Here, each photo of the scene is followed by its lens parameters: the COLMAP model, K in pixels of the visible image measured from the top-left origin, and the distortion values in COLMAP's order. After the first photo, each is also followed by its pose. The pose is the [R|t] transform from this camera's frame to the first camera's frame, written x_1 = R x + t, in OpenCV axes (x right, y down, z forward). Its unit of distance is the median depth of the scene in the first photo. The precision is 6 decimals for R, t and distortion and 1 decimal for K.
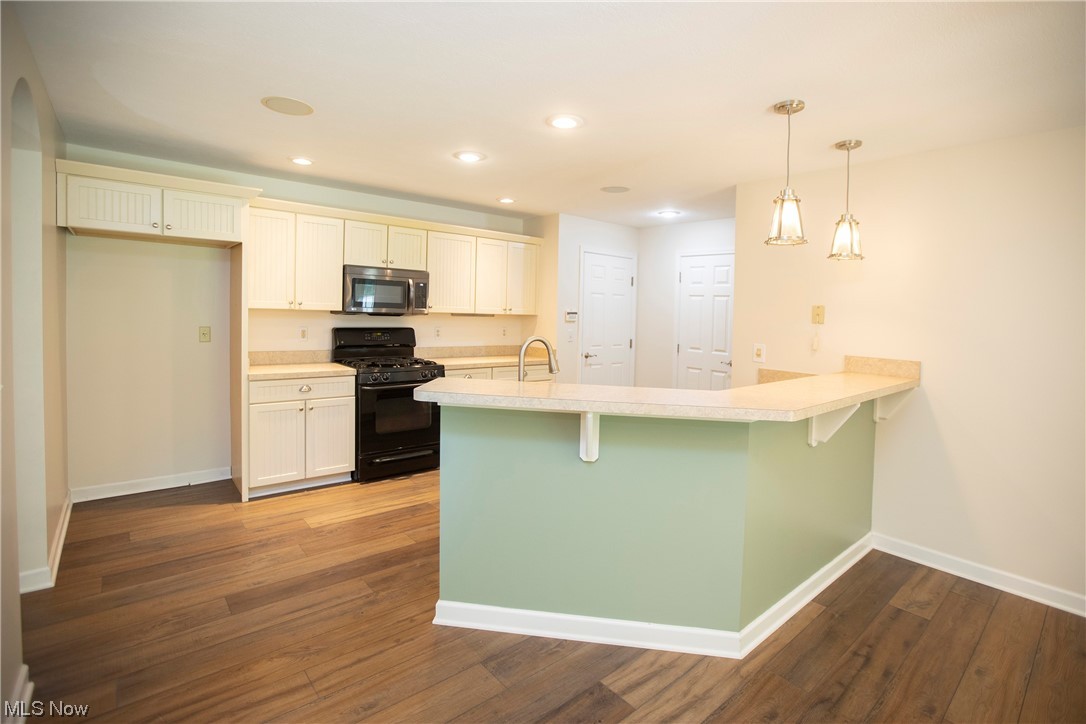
lens RADIAL K [[491.5, 0, 530.9], [0, 491.5, 333.5], [0, 0, 1]] dist [-0.036114, 0.000325]
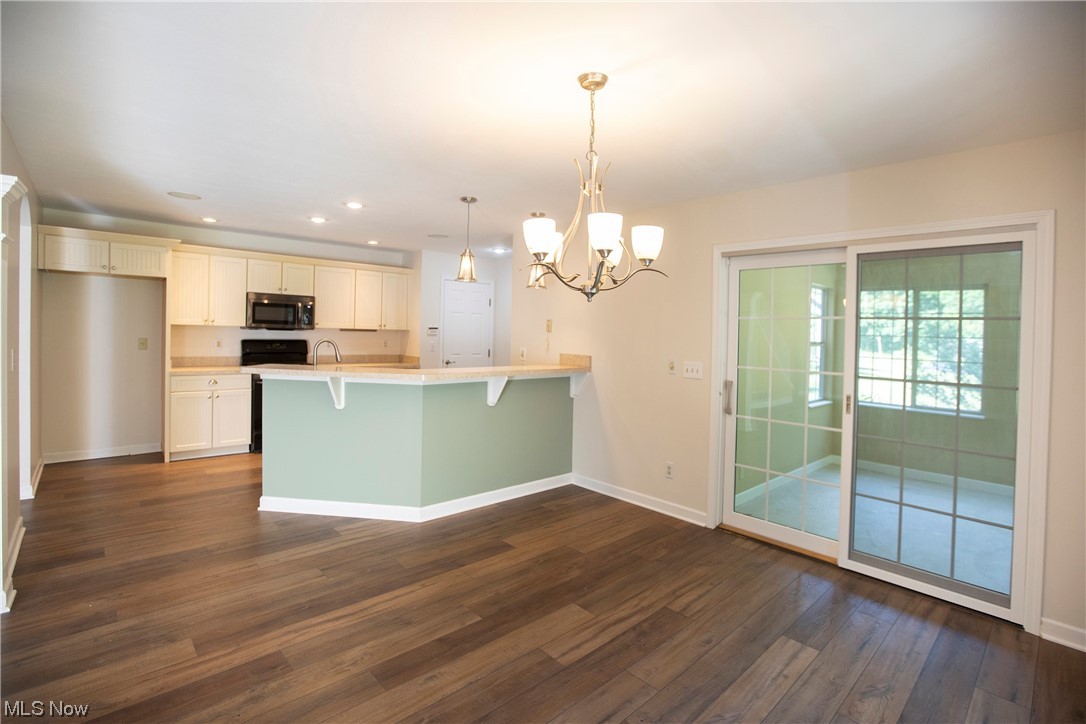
lens RADIAL K [[523.3, 0, 511.9], [0, 523.3, 344.7], [0, 0, 1]] dist [-0.031253, 0.000670]
pose [[0.999878, -0.003325, -0.015285, 0.381055], [0.003001, 0.999771, -0.021194, 0.037214], [0.015351, 0.021145, 0.999659, -0.425036]]
